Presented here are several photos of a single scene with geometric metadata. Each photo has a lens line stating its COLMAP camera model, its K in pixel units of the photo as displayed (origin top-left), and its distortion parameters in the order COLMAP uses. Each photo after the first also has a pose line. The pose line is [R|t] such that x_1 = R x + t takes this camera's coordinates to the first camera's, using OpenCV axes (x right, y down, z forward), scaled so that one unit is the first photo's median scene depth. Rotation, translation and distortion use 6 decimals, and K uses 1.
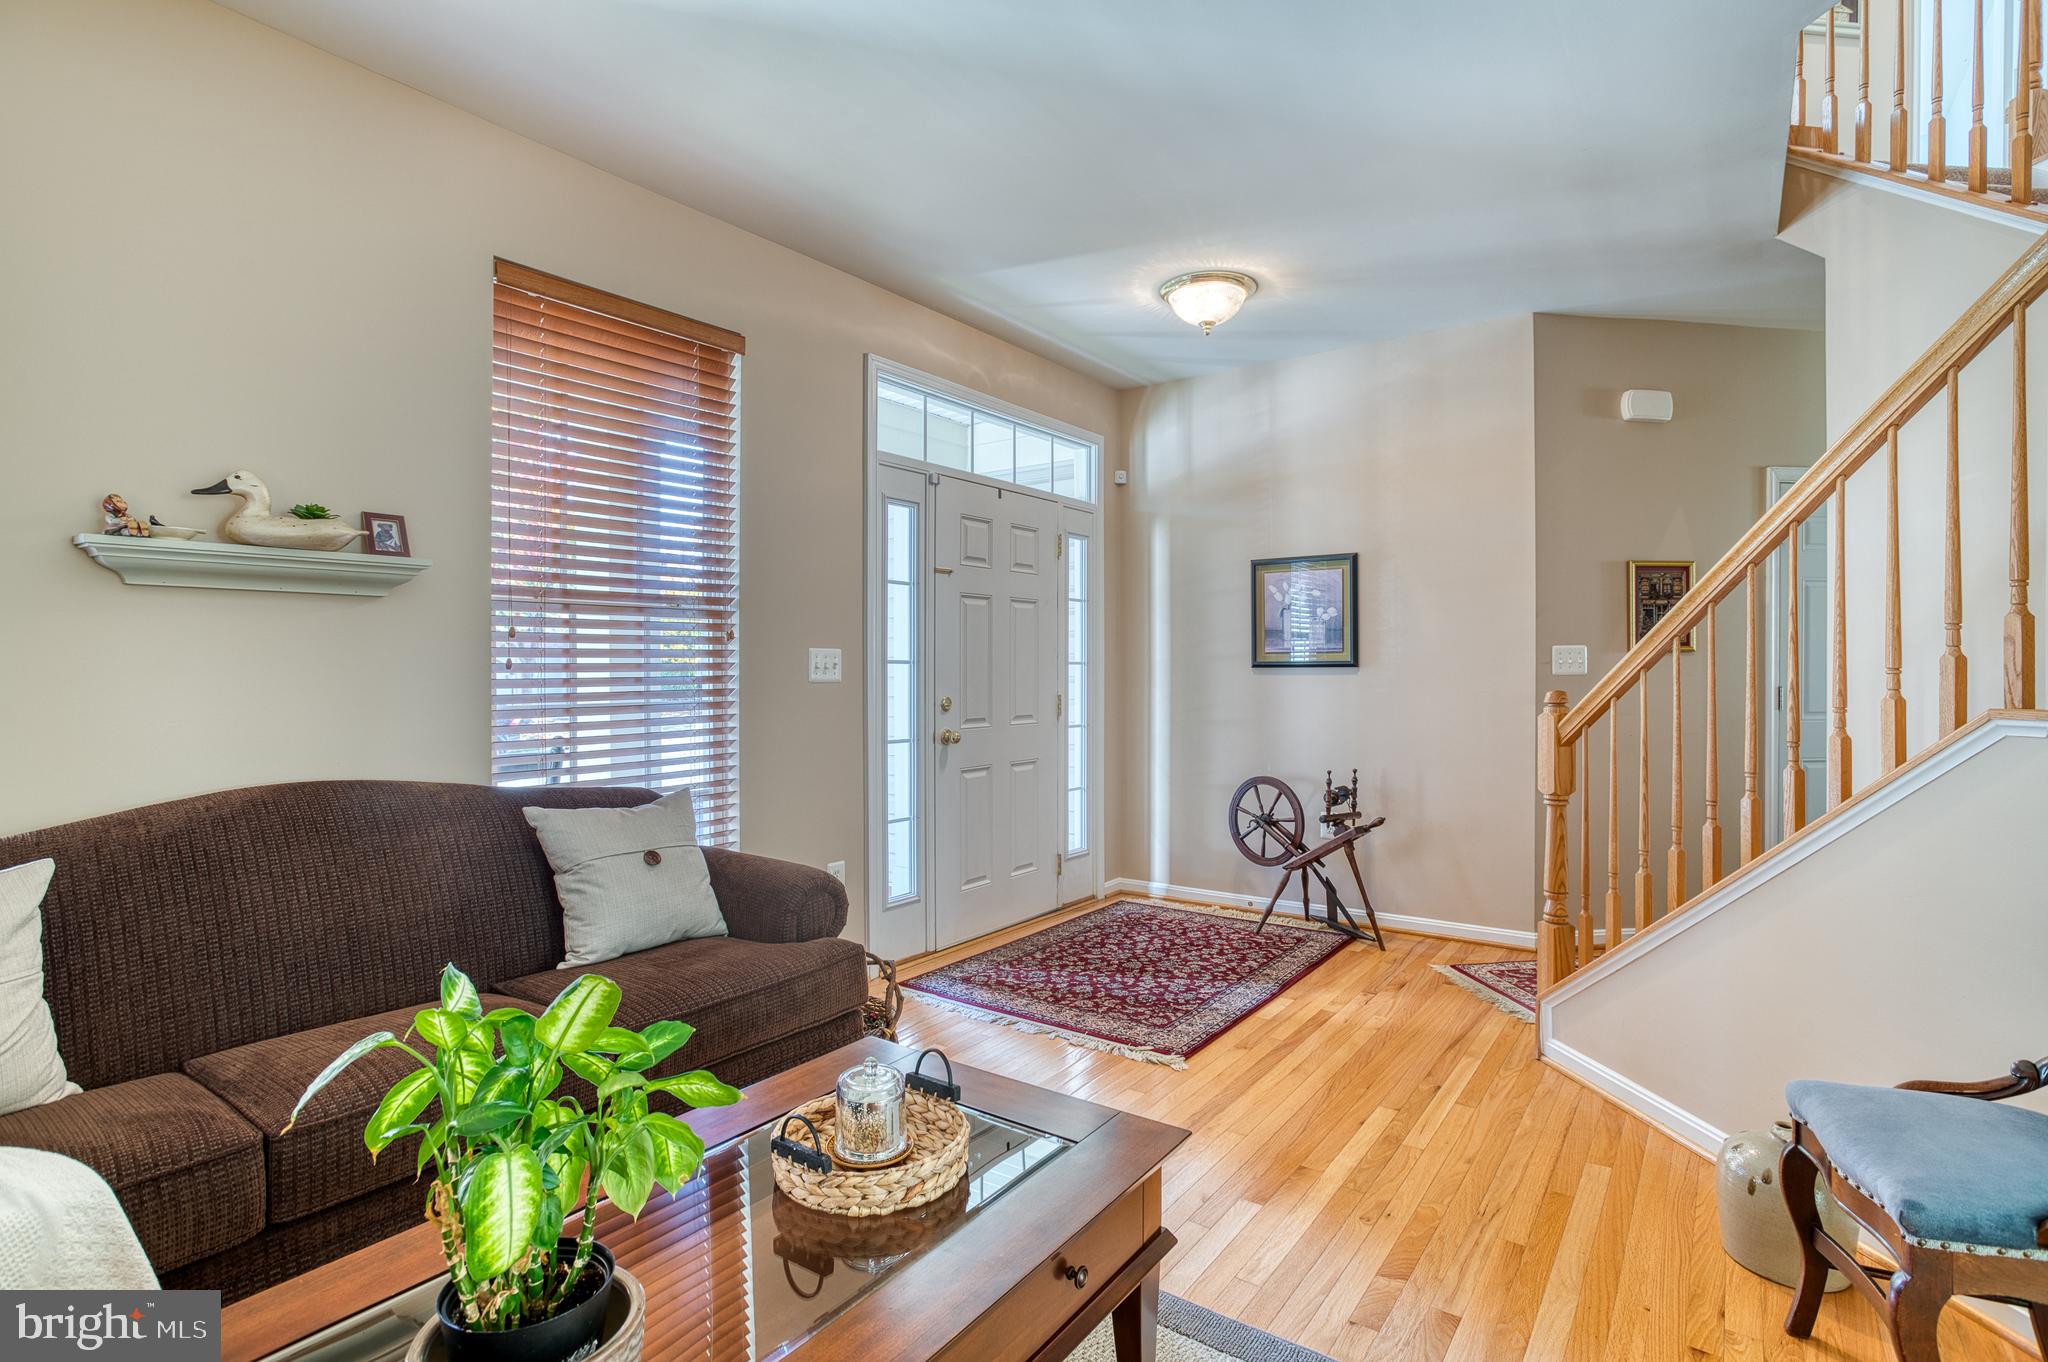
lens RADIAL K [[986.6, 0, 1018.2], [0, 986.6, 677.5], [0, 0, 1]] dist [-0.016737, 0.002866]
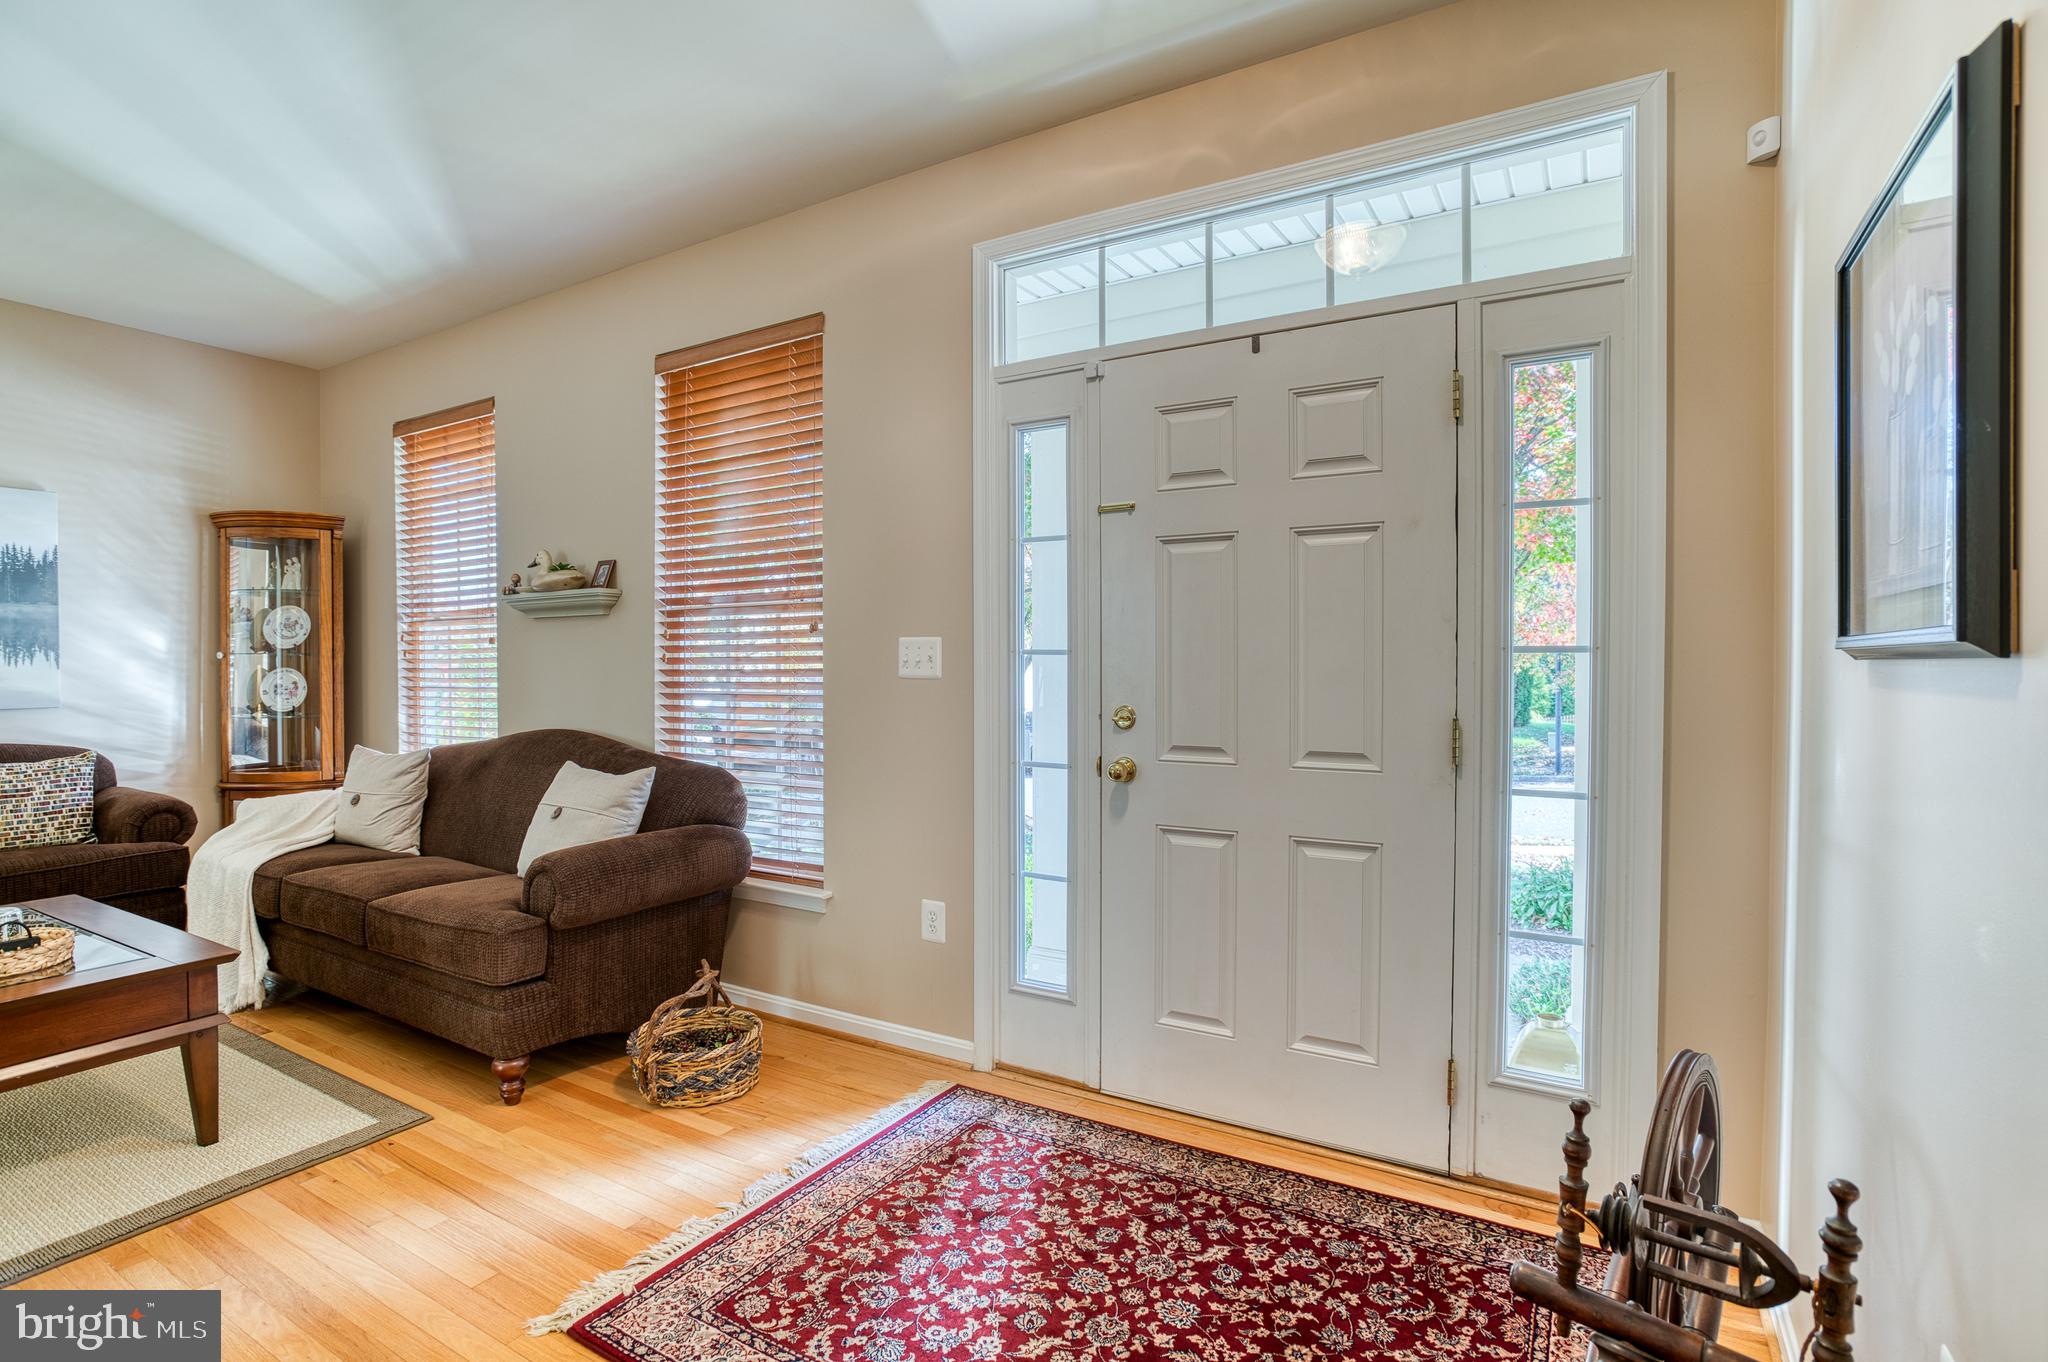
lens RADIAL K [[986.6, 0, 1020.3], [0, 986.6, 679.2], [0, 0, 1]] dist [-0.016737, 0.002866]
pose [[0.100849, 0.025815, -0.994567, 0.590811], [-0.005205, 0.999663, 0.025419, -0.014793], [0.994888, 0.002614, 0.100950, 0.929457]]
